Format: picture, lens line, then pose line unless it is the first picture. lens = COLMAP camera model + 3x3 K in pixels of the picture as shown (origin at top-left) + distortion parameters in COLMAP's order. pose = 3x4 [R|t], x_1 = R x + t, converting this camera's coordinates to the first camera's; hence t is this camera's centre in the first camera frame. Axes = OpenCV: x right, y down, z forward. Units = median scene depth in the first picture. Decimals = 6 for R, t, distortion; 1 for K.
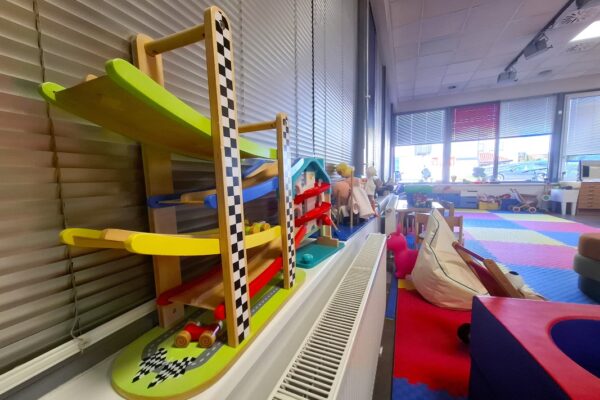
lens RADIAL K [[233.6, 0, 302.9], [0, 233.6, 200.2], [0, 0, 1]] dist [-0.000999, 0.000409]
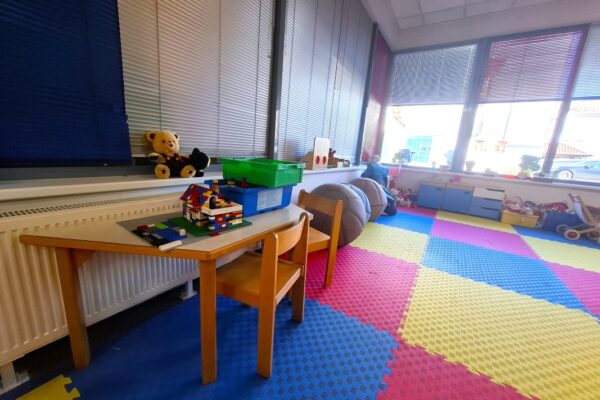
lens RADIAL K [[233.6, 0, 301.4], [0, 233.6, 201.4], [0, 0, 1]] dist [-0.000999, 0.000409]
pose [[0.982504, 0.127973, -0.135313, 0.336807], [-0.111354, 0.986015, 0.123992, -0.028962], [0.149289, -0.106755, 0.983014, 0.357124]]
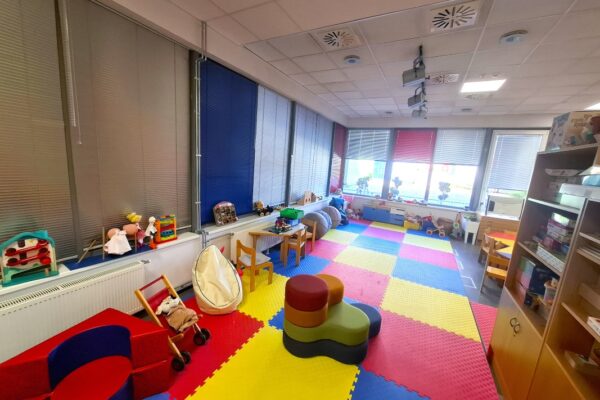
lens RADIAL K [[233.6, 0, 301.3], [0, 233.6, 201.8], [0, 0, 1]] dist [-0.000999, 0.000409]
pose [[0.992290, 0.106394, -0.063564, 0.338359], [-0.101434, 0.991878, 0.076742, -0.114607], [0.071212, -0.069703, 0.995023, -0.114335]]
